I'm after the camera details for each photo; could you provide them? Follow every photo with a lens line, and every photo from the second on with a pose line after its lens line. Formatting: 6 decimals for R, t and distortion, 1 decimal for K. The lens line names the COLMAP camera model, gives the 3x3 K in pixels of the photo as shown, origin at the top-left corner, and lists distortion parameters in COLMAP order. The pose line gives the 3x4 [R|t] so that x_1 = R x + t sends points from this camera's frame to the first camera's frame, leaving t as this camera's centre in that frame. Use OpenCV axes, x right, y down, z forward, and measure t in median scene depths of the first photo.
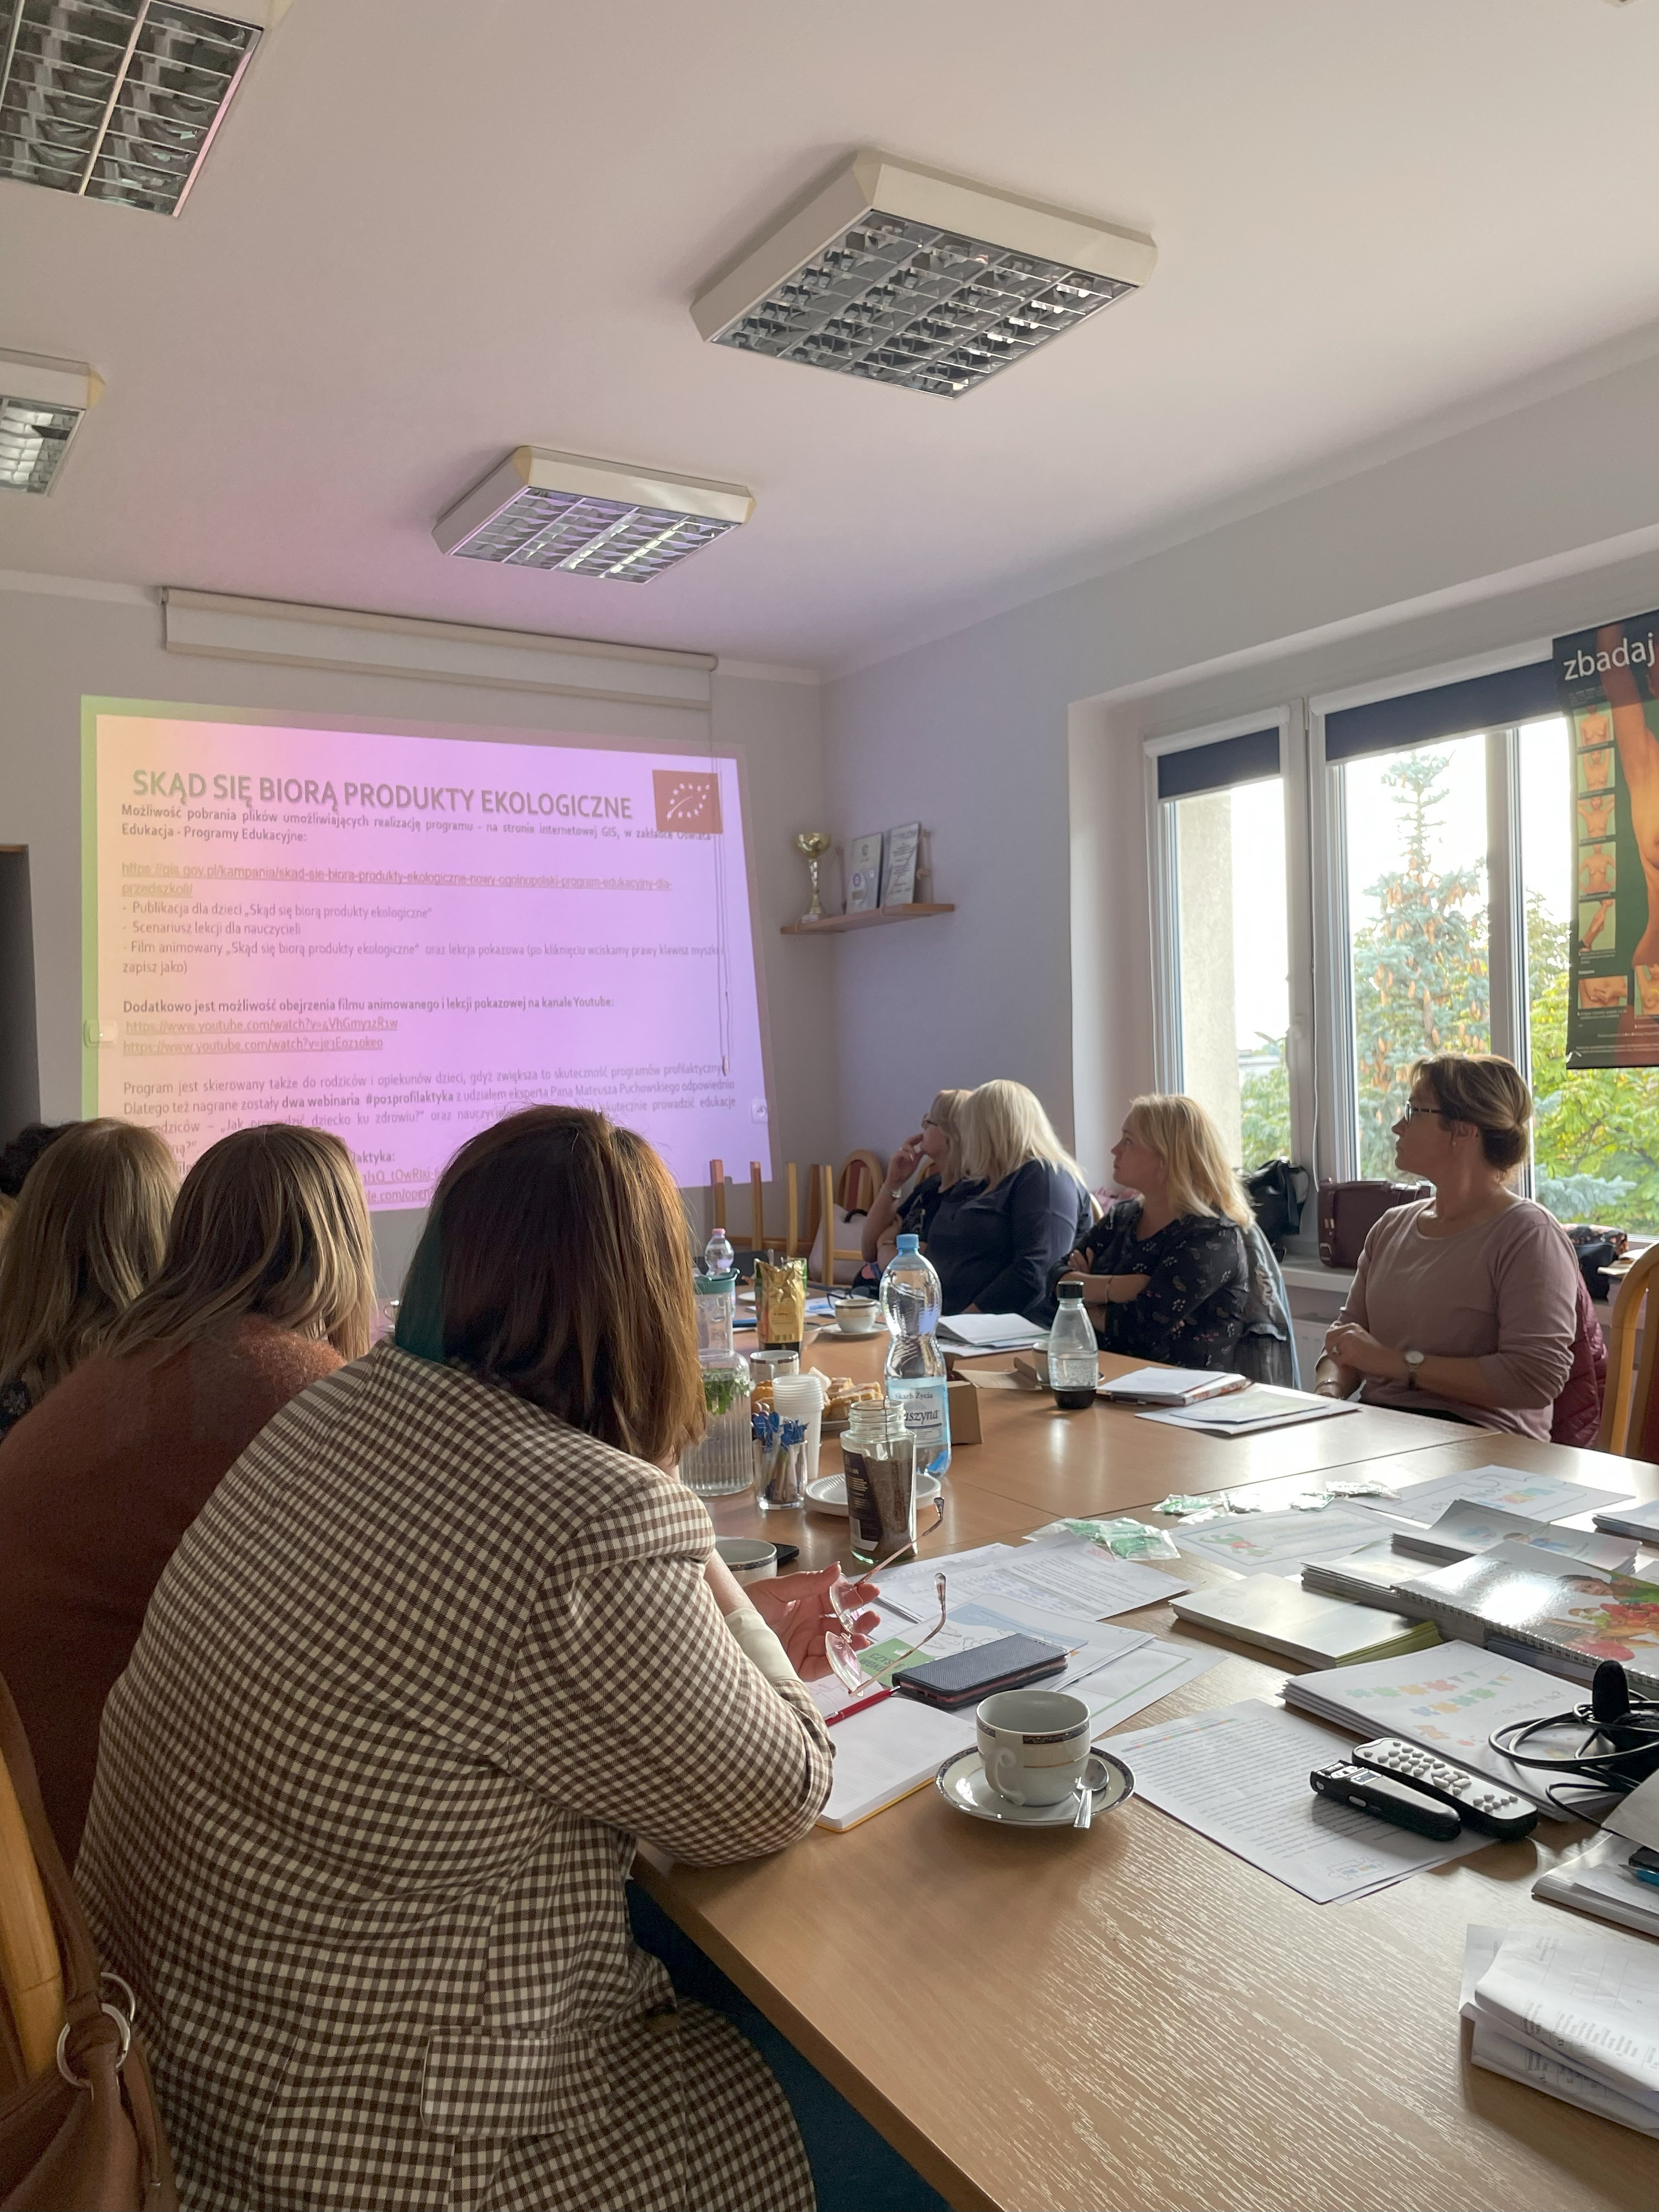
lens RADIAL K [[1687.6, 0, 853.4], [0, 1687.6, 1097.1], [0, 0, 1]] dist [0.055722, -0.057421]
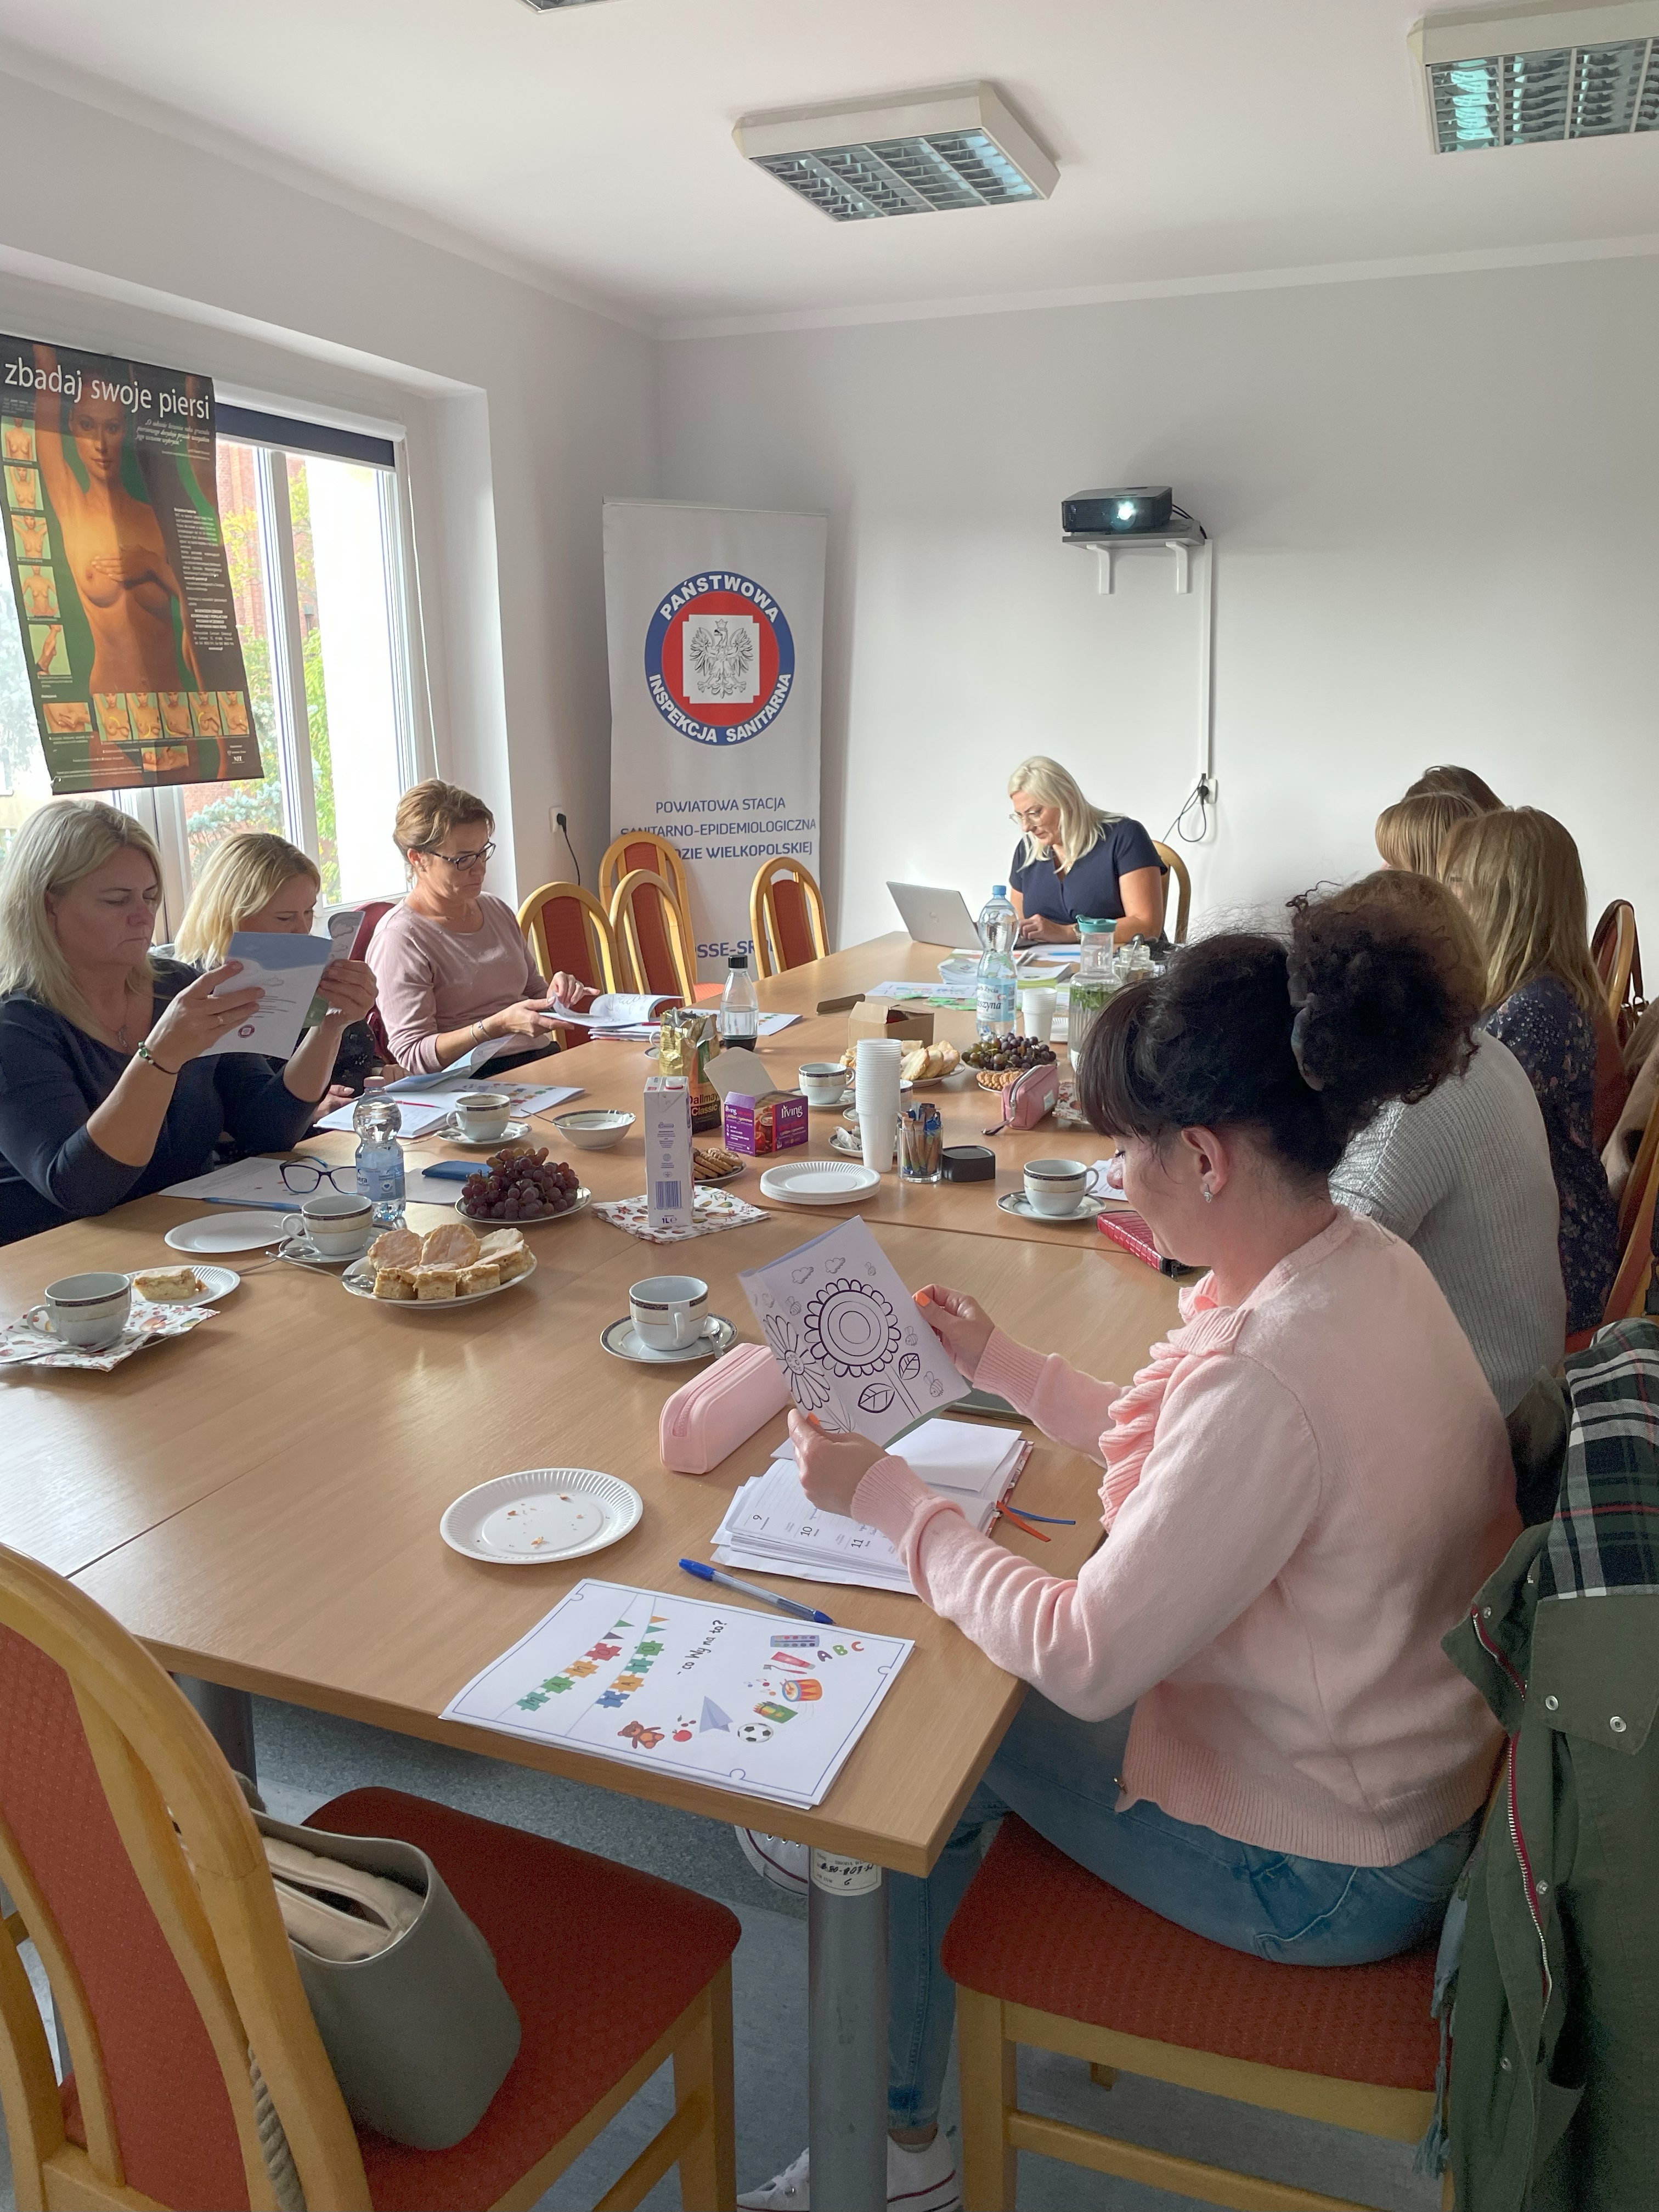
lens RADIAL K [[1687.6, 0, 874.3], [0, 1687.6, 1081.8], [0, 0, 1]] dist [0.055722, -0.057421]
pose [[-0.642179, -0.168319, 0.747847, -0.705930], [0.010829, 0.973505, 0.228407, -0.079669], [-0.766478, 0.154777, -0.623342, 1.339513]]
